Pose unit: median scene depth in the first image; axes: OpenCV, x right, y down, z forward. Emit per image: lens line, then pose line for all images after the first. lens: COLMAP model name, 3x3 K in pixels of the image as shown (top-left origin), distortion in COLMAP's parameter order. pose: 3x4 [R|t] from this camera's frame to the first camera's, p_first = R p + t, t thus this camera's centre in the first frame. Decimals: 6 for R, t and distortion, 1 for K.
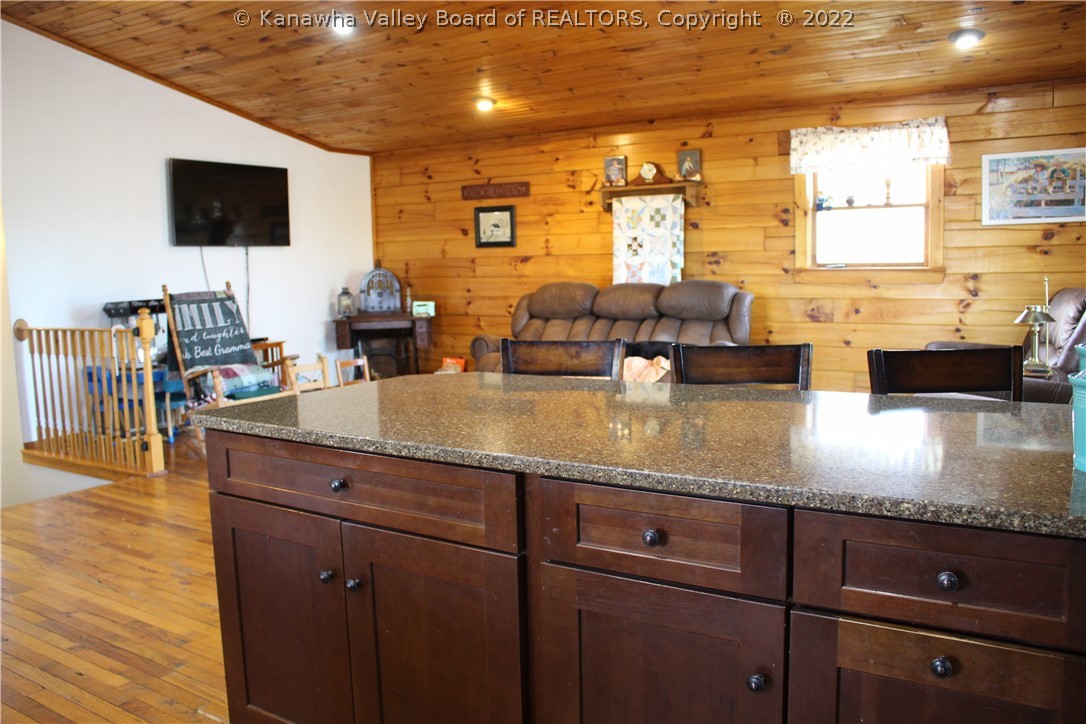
lens RADIAL K [[911.0, 0, 536.2], [0, 911.0, 360.1], [0, 0, 1]] dist [-0.109988, 0.078695]
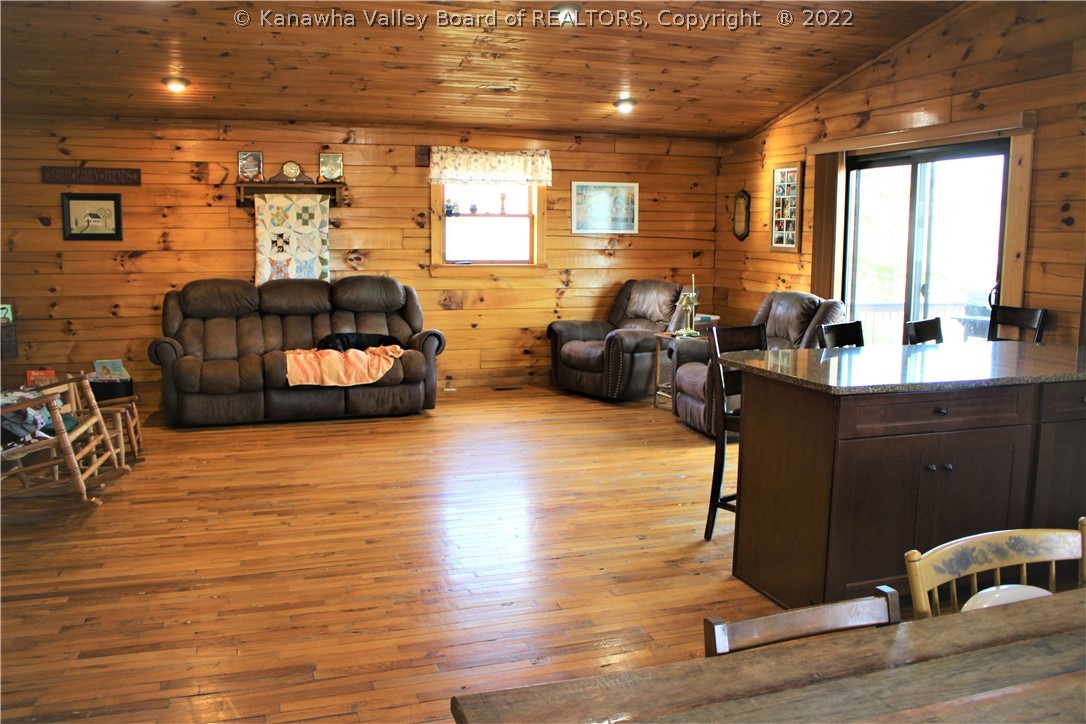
lens RADIAL K [[911.0, 0, 540.9], [0, 911.0, 368.3], [0, 0, 1]] dist [-0.109988, 0.078695]
pose [[0.627788, -0.087094, 0.773497, -0.518891], [0.064367, 0.996126, 0.059920, -0.027627], [-0.775719, 0.012170, 0.630962, 0.139663]]
